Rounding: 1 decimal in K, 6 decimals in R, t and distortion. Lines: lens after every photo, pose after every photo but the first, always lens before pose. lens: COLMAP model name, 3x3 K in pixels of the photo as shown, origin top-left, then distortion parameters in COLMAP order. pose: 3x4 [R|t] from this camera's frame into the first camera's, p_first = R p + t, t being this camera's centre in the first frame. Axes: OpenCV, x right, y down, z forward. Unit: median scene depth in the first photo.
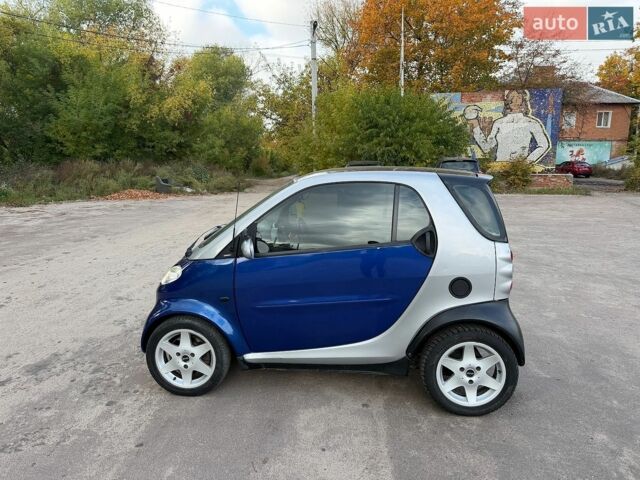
lens RADIAL K [[459.3, 0, 319.5], [0, 459.3, 240.9], [0, 0, 1]] dist [-0.002190, -0.008725]
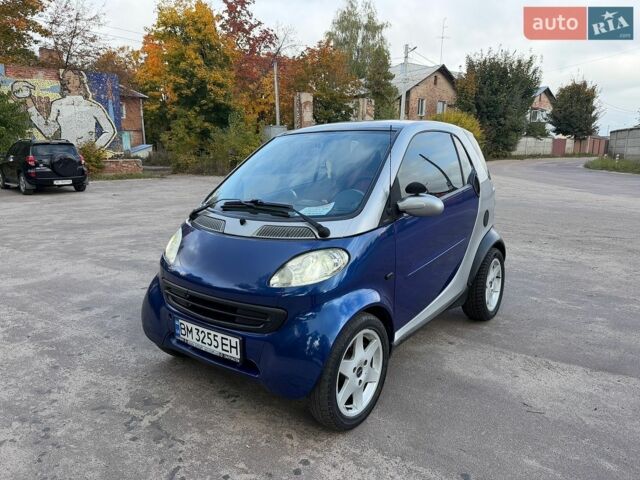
lens RADIAL K [[459.3, 0, 319.2], [0, 459.3, 239.3], [0, 0, 1]] dist [-0.002190, -0.008725]
pose [[0.523758, -0.162306, 0.836262, -0.140110], [0.151262, 0.983801, 0.096205, -0.004285], [-0.838330, 0.076106, 0.539825, 0.101711]]
